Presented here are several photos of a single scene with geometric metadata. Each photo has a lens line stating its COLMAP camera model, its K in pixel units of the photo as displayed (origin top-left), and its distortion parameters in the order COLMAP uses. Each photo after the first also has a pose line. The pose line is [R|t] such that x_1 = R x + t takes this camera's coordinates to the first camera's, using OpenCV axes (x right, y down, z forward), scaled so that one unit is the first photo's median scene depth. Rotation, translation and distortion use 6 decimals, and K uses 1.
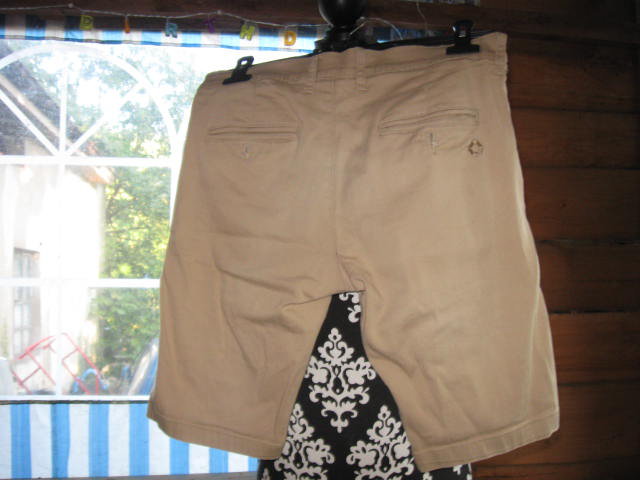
lens RADIAL K [[675.4, 0, 320.0], [0, 675.4, 240.0], [0, 0, 1]] dist [-0.181245, 0.199503]
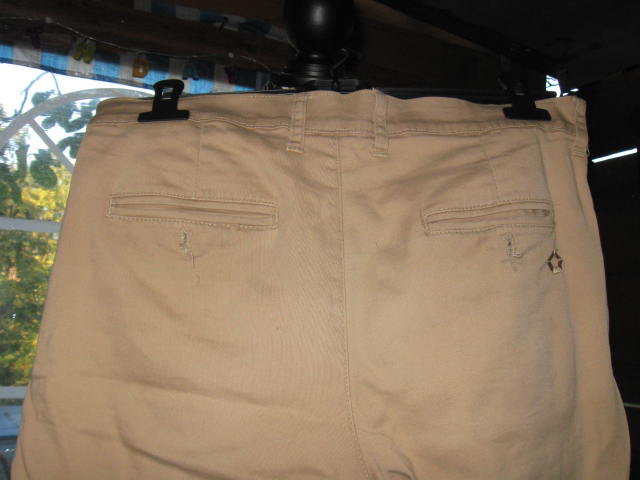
lens RADIAL K [[675.4, 0, 320.0], [0, 675.4, 240.0], [0, 0, 1]] dist [-0.181245, 0.199503]
pose [[0.928232, 0.056194, 0.367732, -0.220103], [-0.026223, 0.995950, -0.086000, -0.088572], [-0.371075, 0.070185, 0.925947, 0.433050]]
